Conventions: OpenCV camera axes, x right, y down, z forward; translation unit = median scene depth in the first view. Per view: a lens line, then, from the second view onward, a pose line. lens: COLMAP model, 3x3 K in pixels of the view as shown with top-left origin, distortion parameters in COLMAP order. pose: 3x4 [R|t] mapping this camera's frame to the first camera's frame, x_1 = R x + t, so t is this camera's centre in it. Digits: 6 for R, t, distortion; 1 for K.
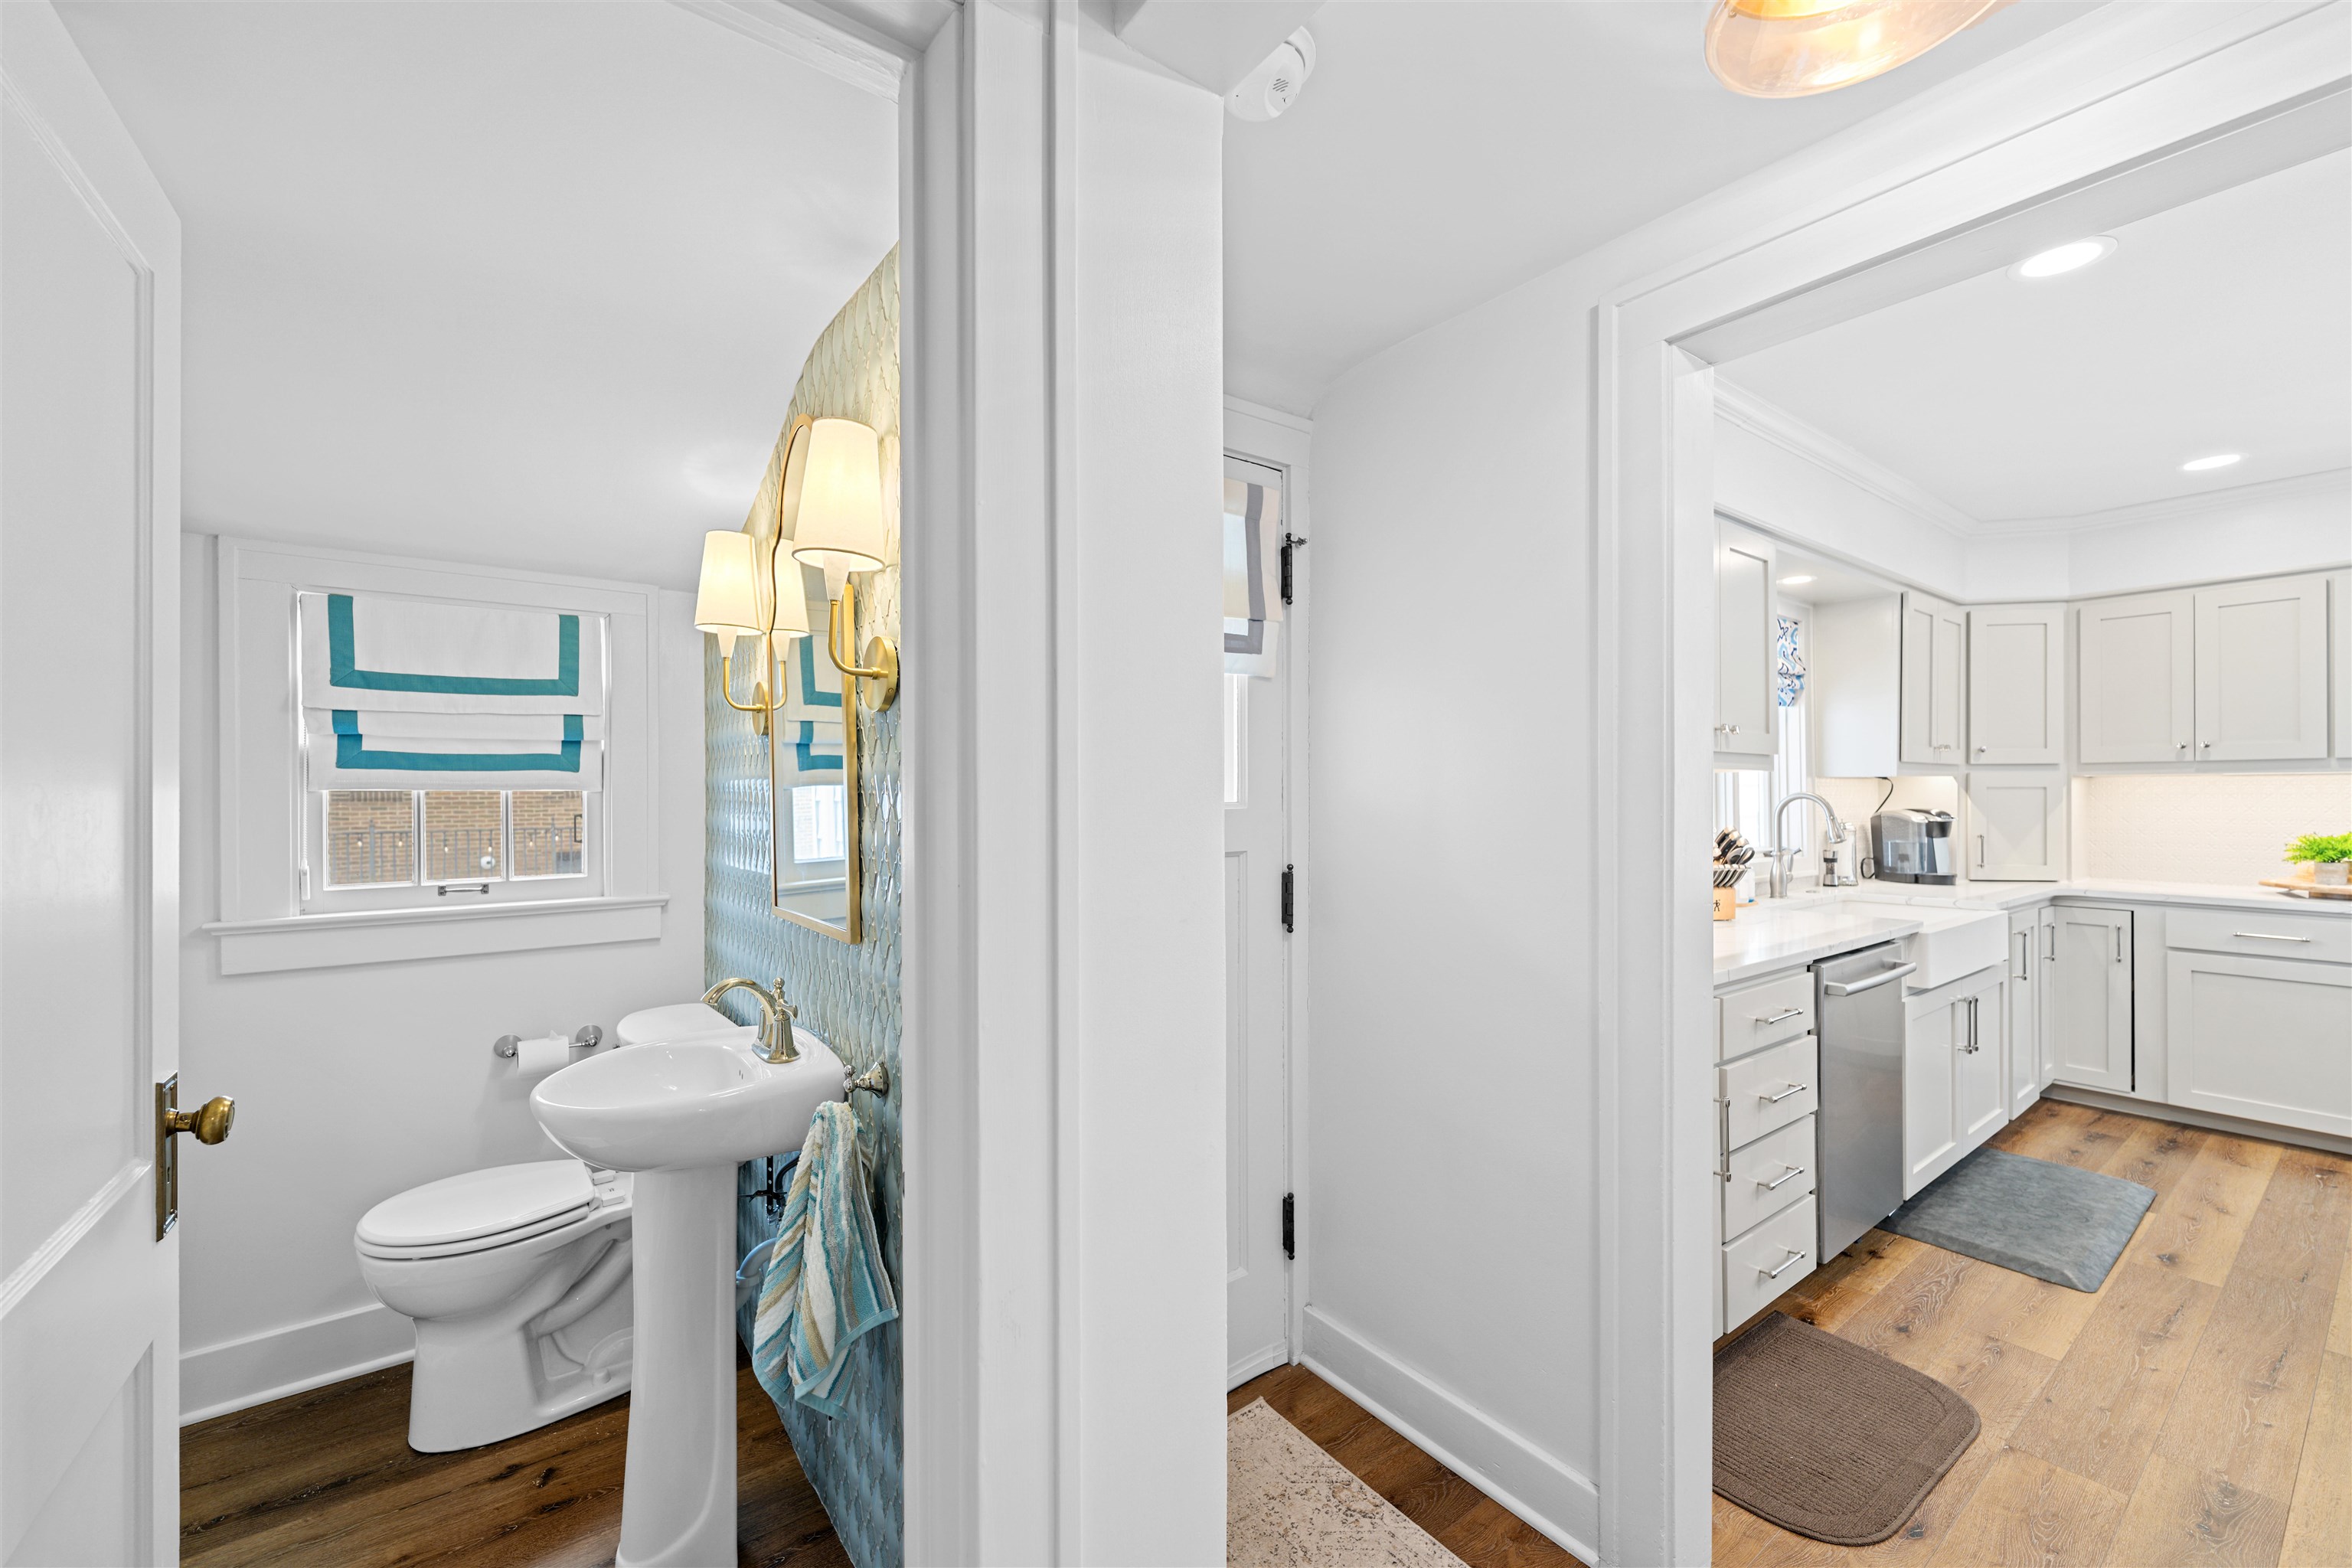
lens RADIAL K [[971.1, 0, 1176.5], [0, 971.1, 797.1], [0, 0, 1]] dist [0.002992, -0.000946]
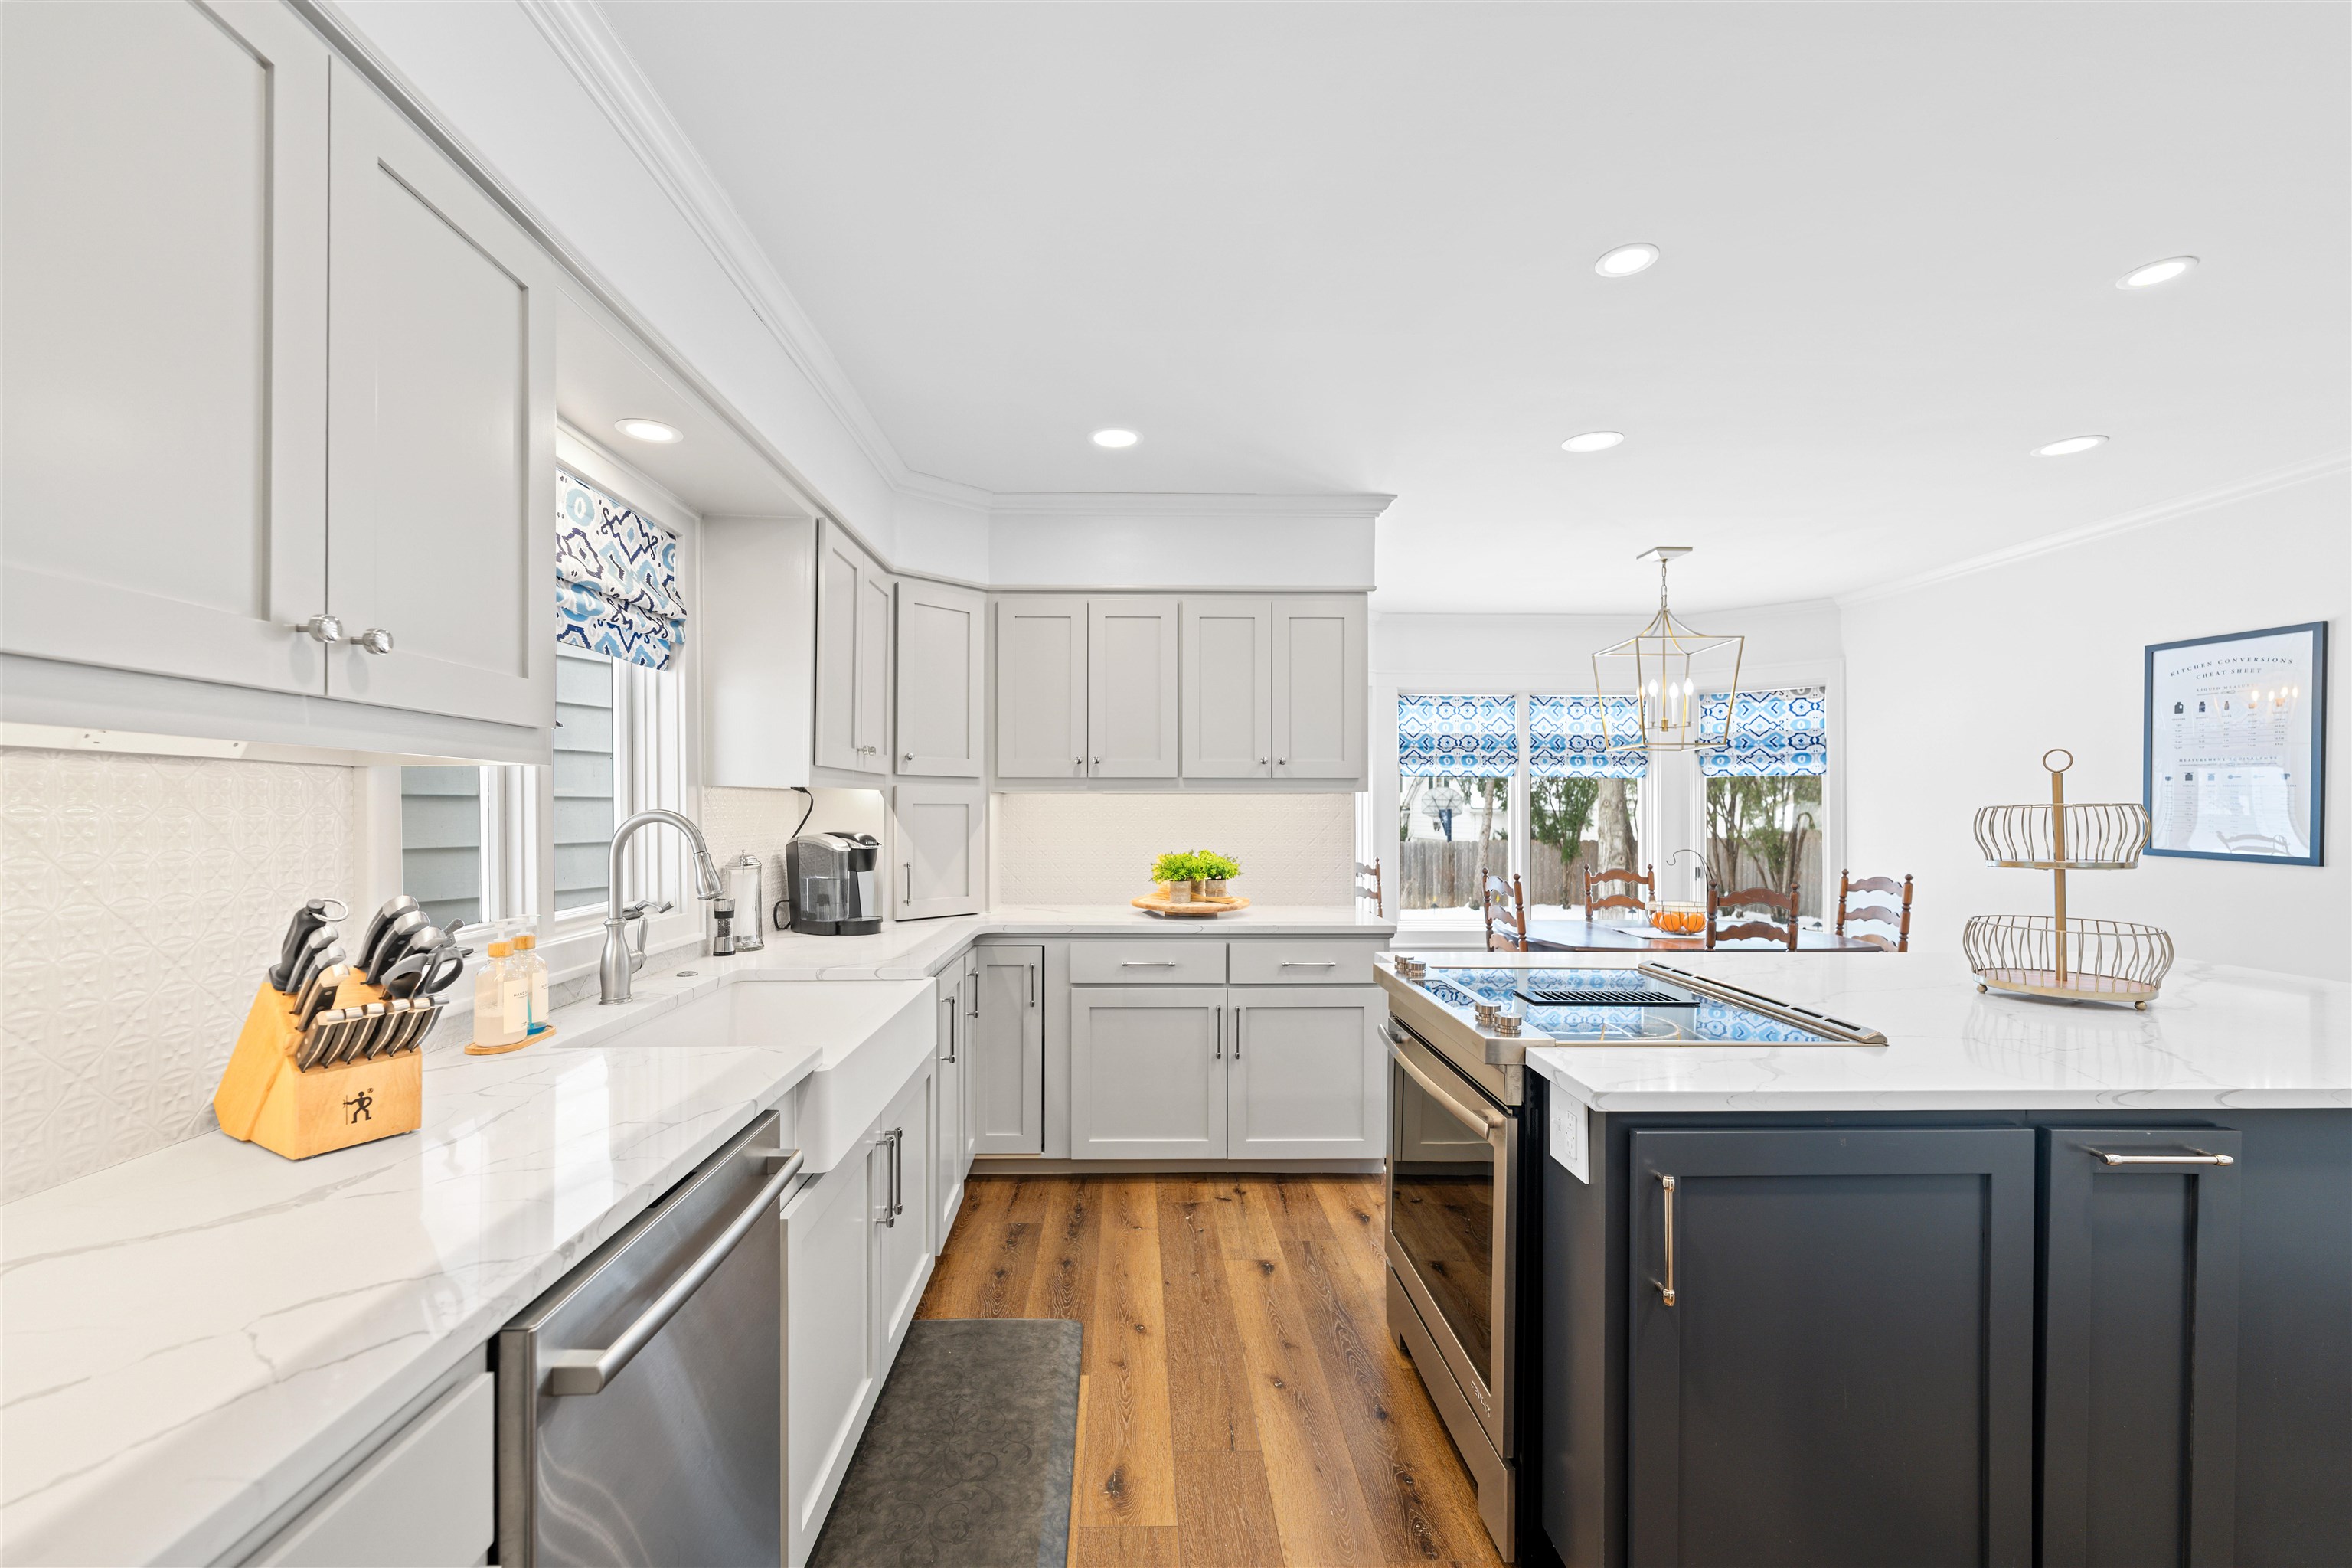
lens RADIAL K [[971.1, 0, 1130.9], [0, 971.1, 805.6], [0, 0, 1]] dist [0.002992, -0.000946]
pose [[0.609843, 0.006098, 0.792499, 0.334339], [-0.002666, 0.999981, -0.005643, -0.005015], [-0.792518, 0.001329, 0.609847, 0.401696]]
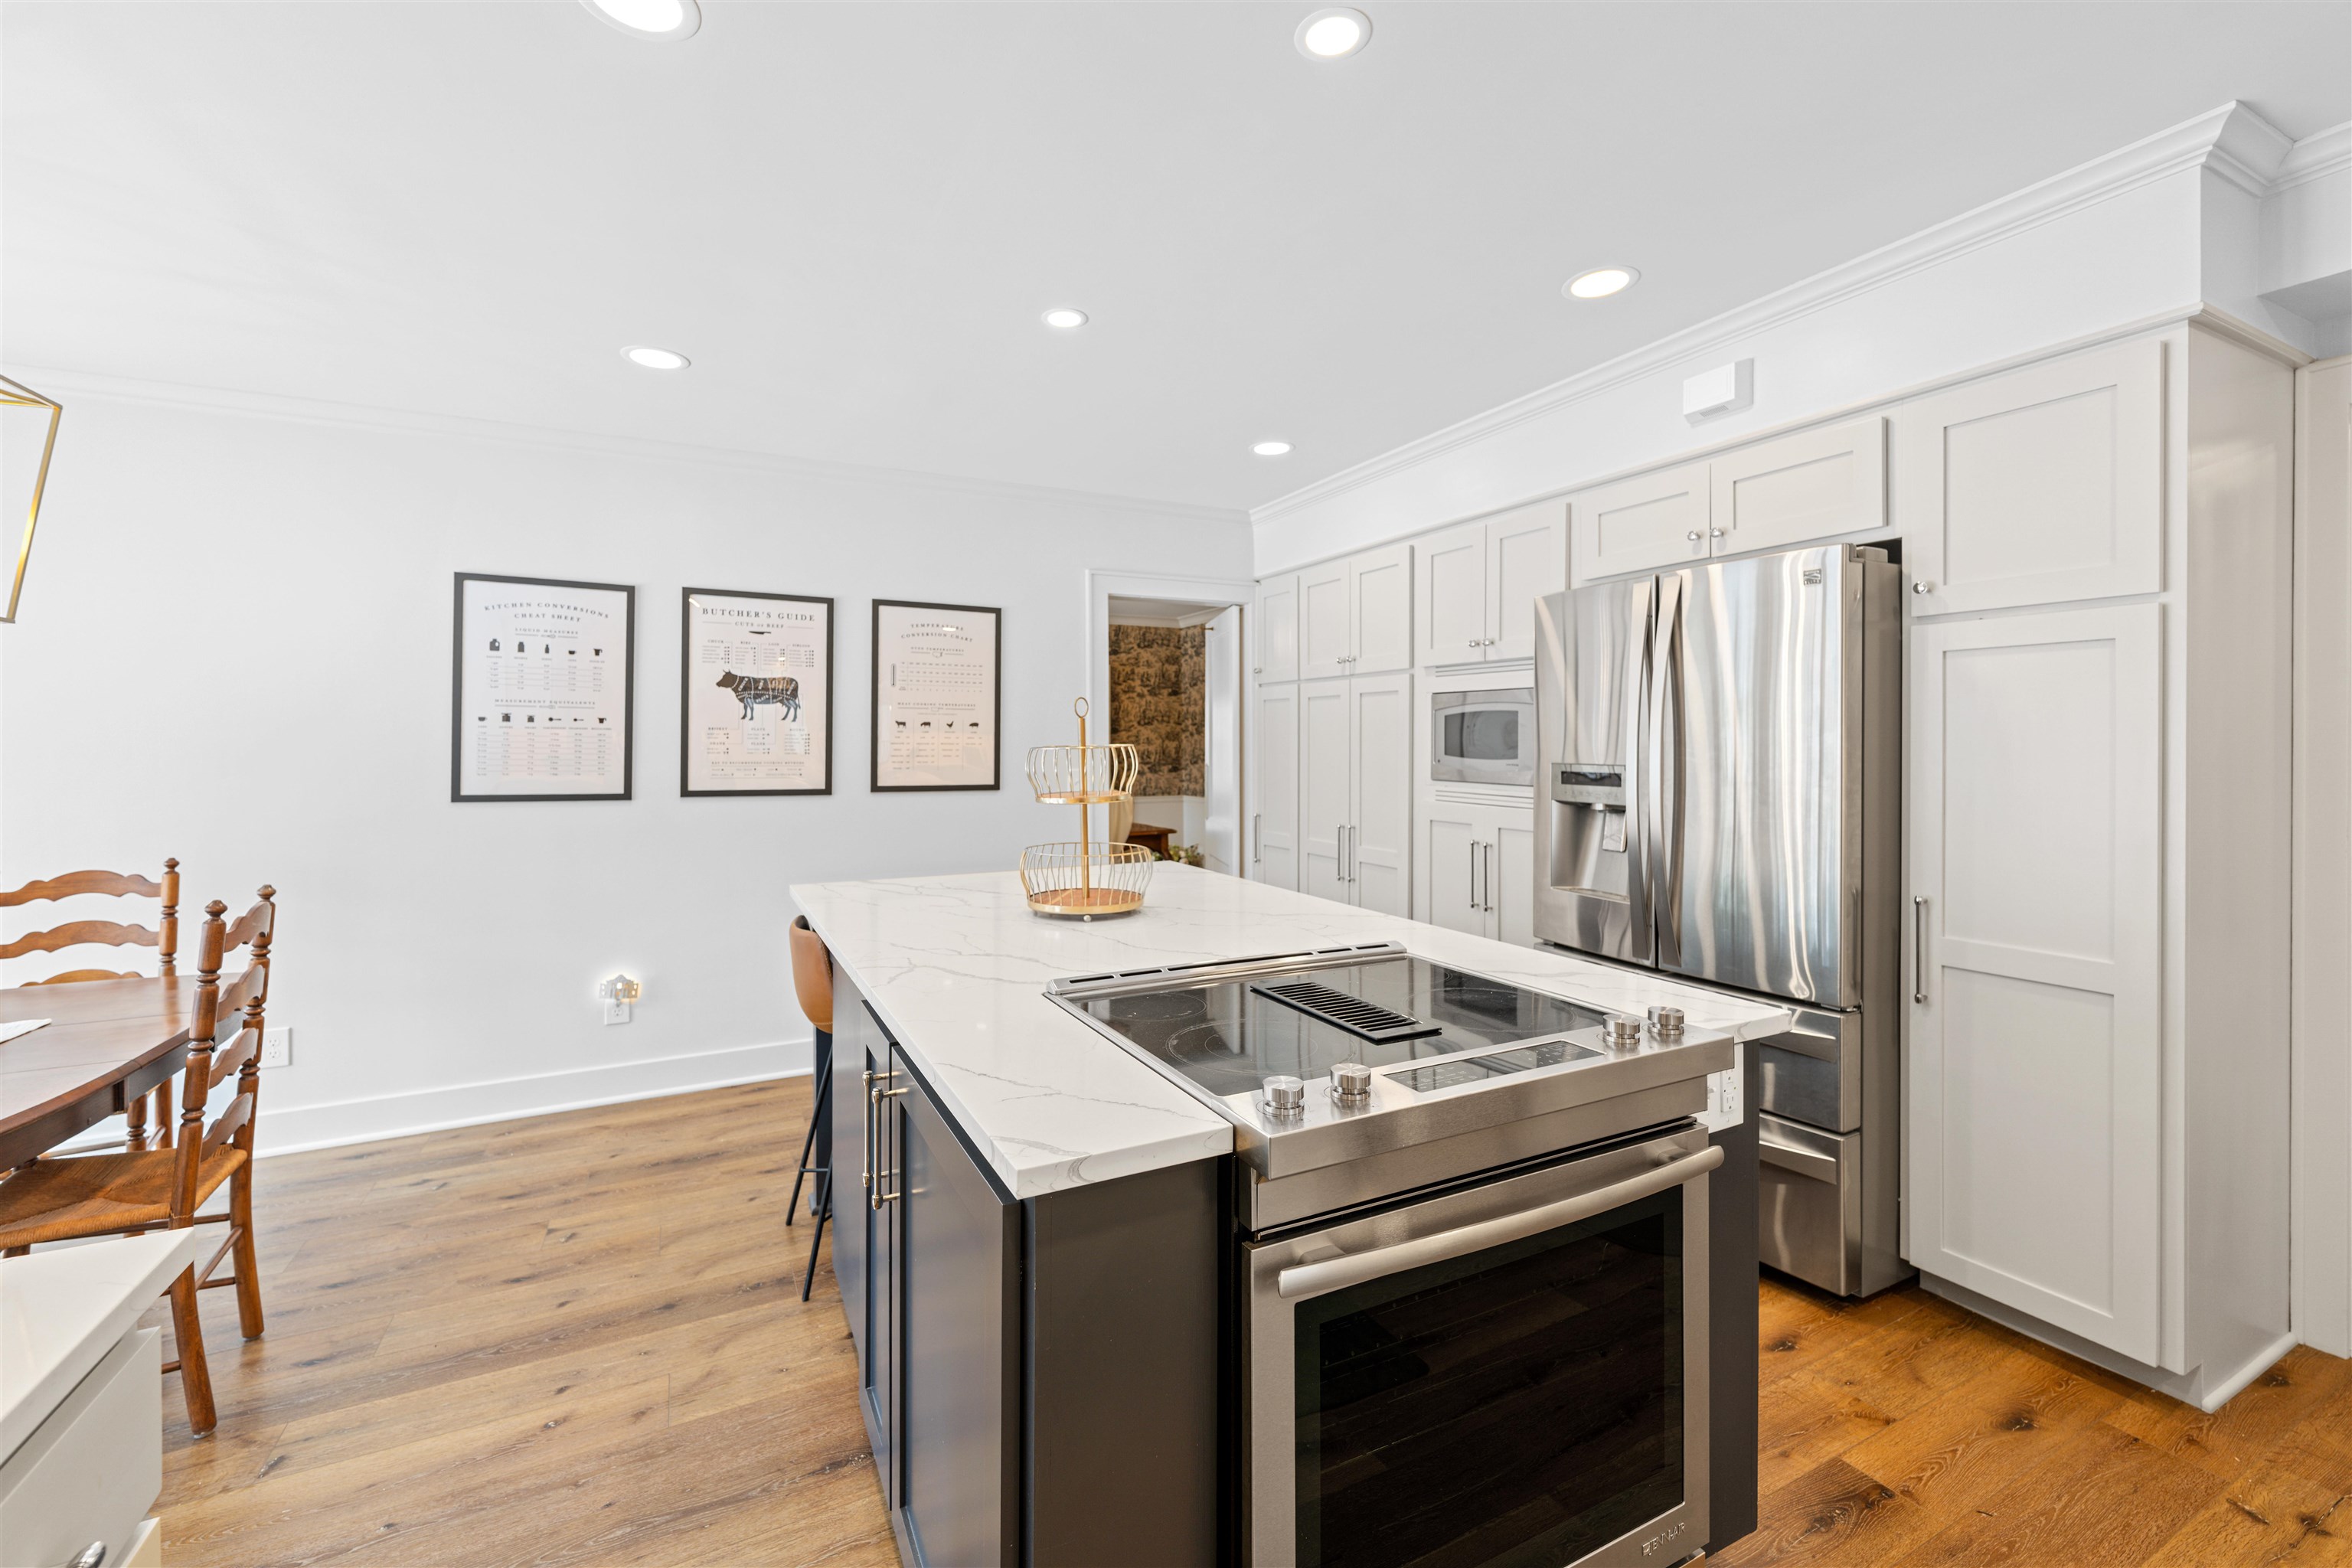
lens RADIAL K [[971.1, 0, 1163.1], [0, 971.1, 737.8], [0, 0, 1]] dist [0.002992, -0.000946]
pose [[-0.980207, 0.010805, 0.197680, 0.896639], [0.010046, 0.999938, -0.004841, -0.011159], [-0.197720, -0.002760, -0.980255, 0.908420]]
